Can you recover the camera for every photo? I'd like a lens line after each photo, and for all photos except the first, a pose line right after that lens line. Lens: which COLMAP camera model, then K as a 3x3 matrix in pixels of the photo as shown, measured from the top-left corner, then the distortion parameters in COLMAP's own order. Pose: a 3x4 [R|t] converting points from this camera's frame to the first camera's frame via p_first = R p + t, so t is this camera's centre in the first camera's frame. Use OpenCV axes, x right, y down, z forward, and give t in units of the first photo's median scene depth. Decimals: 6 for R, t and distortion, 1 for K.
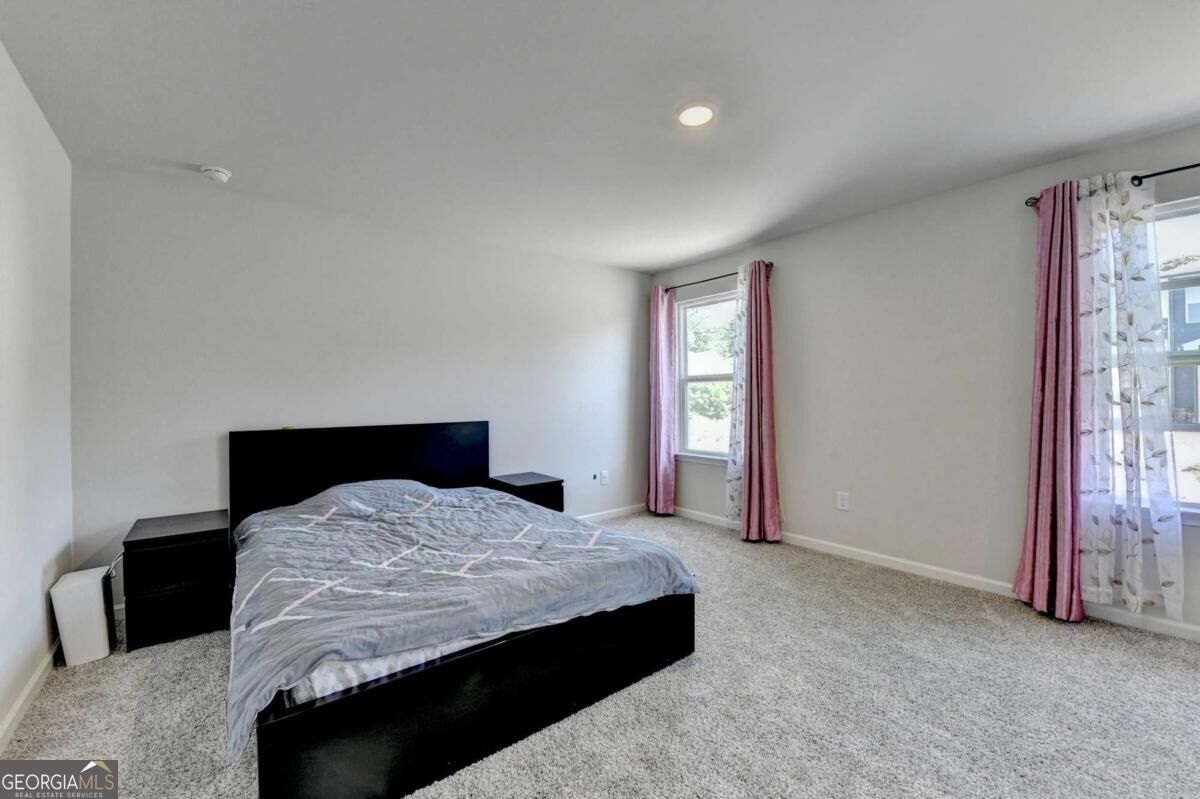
lens RADIAL K [[483.4, 0, 597.8], [0, 483.4, 394.3], [0, 0, 1]] dist [-0.016111, -0.000482]
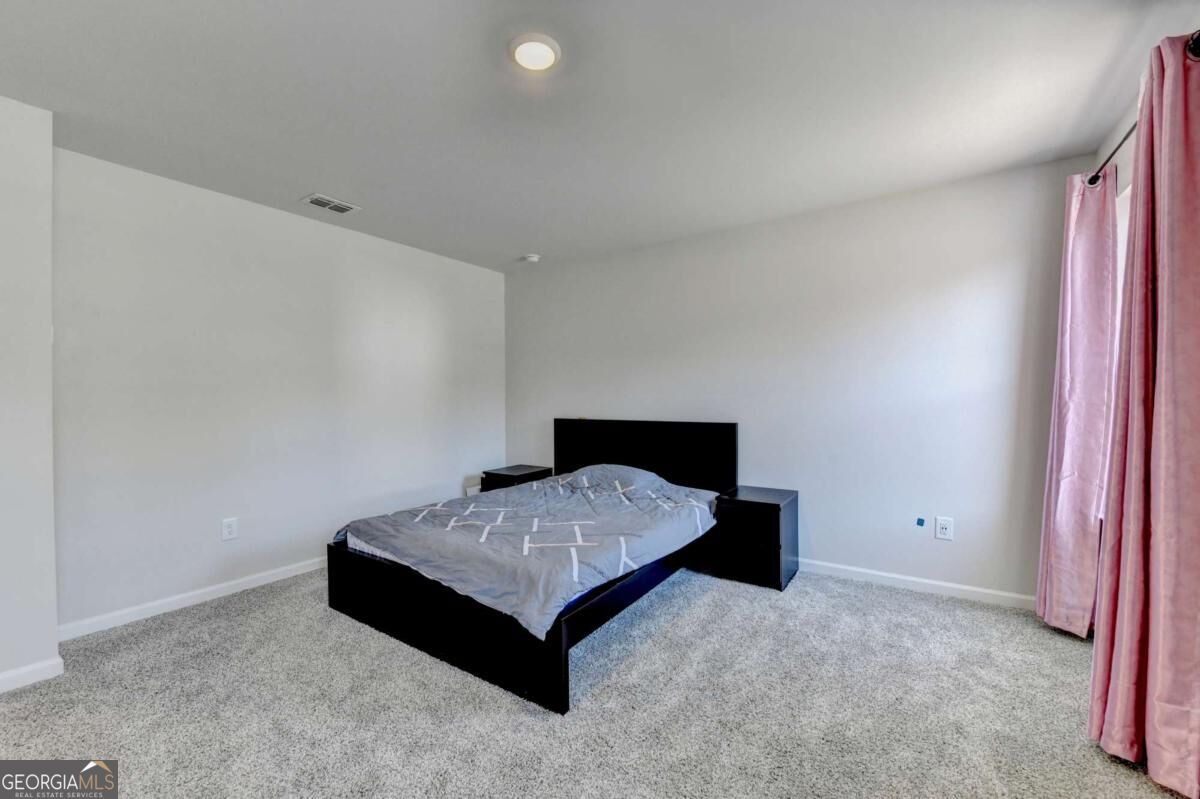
lens RADIAL K [[492.9, 0, 586.0], [0, 492.9, 396.2], [0, 0, 1]] dist [-0.016753, -0.000683]
pose [[0.290579, 0.007250, -0.956824, 0.826086], [0.007116, 0.999927, 0.009738, -0.009523], [0.956825, -0.009638, 0.290506, 0.661766]]
